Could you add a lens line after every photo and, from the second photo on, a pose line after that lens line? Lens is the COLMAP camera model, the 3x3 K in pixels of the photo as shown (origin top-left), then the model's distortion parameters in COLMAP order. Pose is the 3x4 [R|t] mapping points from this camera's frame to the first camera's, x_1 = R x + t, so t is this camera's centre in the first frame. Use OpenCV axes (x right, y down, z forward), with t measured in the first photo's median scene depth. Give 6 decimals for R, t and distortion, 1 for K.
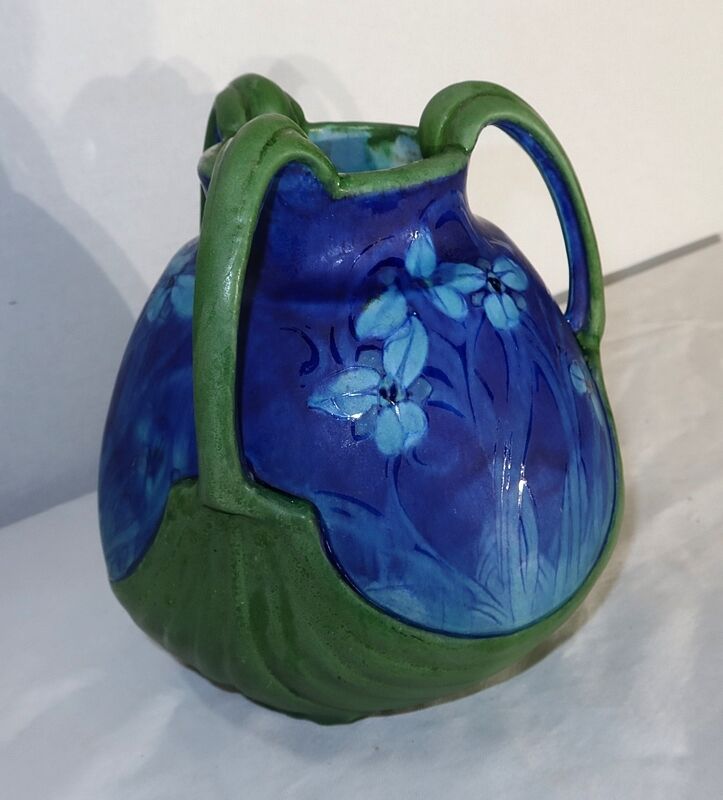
lens RADIAL K [[947.3, 0, 361.5], [0, 947.3, 400.0], [0, 0, 1]] dist [-0.002141, -0.011419]
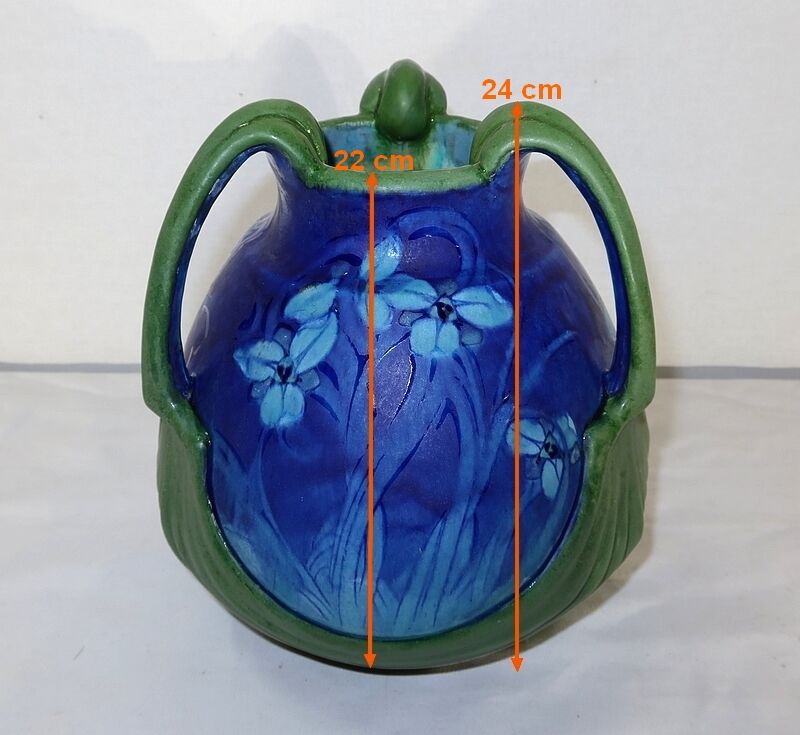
lens RADIAL K [[787.4, 0, 400.9], [0, 787.4, 353.9], [0, 0, 1]] dist [0.014291, 0.002594]
pose [[0.761988, 0.352198, -0.543444, 0.592254], [-0.320311, 0.934314, 0.156392, -0.203102], [0.562828, 0.054902, 0.824749, 0.322521]]
